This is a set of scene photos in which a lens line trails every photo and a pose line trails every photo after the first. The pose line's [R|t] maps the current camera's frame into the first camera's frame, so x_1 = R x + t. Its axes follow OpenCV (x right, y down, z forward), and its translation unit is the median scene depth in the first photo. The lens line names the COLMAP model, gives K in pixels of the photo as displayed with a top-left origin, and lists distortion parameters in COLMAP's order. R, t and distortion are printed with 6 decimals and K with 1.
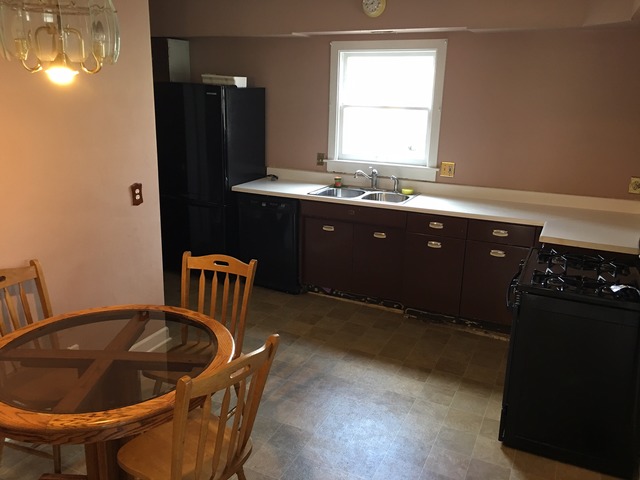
lens RADIAL K [[537.8, 0, 314.8], [0, 537.8, 230.1], [0, 0, 1]] dist [0.055085, -0.056928]
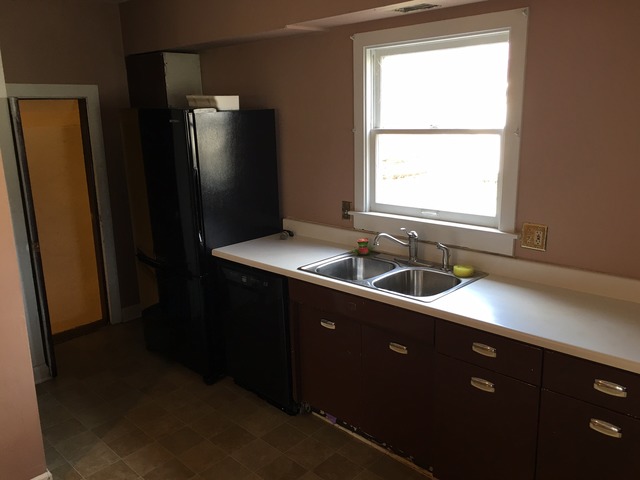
lens RADIAL K [[537.8, 0, 314.8], [0, 537.8, 230.1], [0, 0, 1]] dist [0.055085, -0.056928]
pose [[0.949174, 0.023812, -0.313850, 0.196260], [-0.036215, 0.998774, -0.033746, -0.087470], [0.312661, 0.043397, 0.948873, 0.370046]]
